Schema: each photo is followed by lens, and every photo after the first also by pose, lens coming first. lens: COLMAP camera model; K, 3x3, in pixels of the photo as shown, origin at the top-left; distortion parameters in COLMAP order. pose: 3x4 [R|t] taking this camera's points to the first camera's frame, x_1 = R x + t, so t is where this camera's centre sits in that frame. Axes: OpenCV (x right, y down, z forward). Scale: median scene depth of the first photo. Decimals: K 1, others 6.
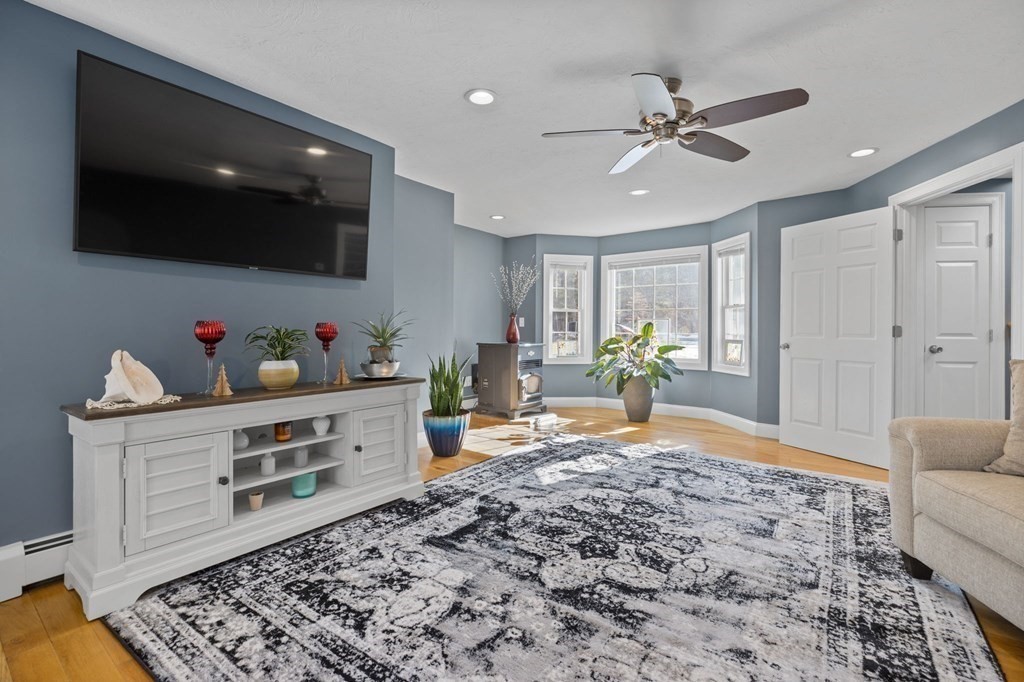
lens RADIAL K [[461.9, 0, 513.8], [0, 461.9, 333.1], [0, 0, 1]] dist [-0.007524, 0.002766]
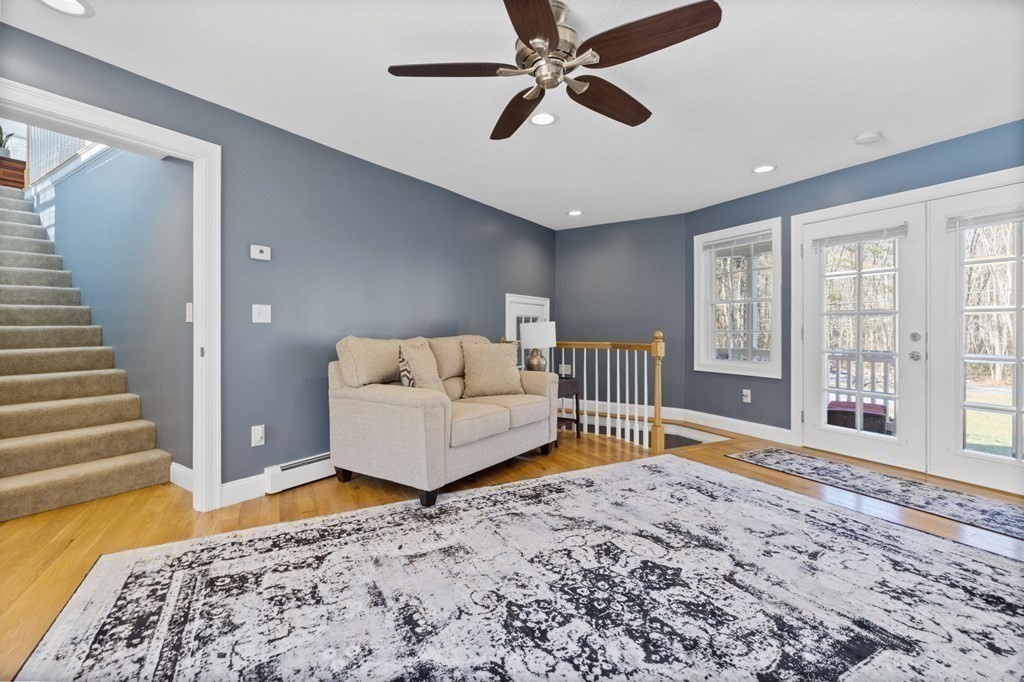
lens RADIAL K [[461.9, 0, 511.7], [0, 461.9, 333.3], [0, 0, 1]] dist [-0.007524, 0.002766]
pose [[-0.894958, -0.012787, 0.445968, 0.029105], [-0.005532, 0.999830, 0.017565, -0.007783], [-0.446117, 0.013252, -0.894877, 1.347579]]
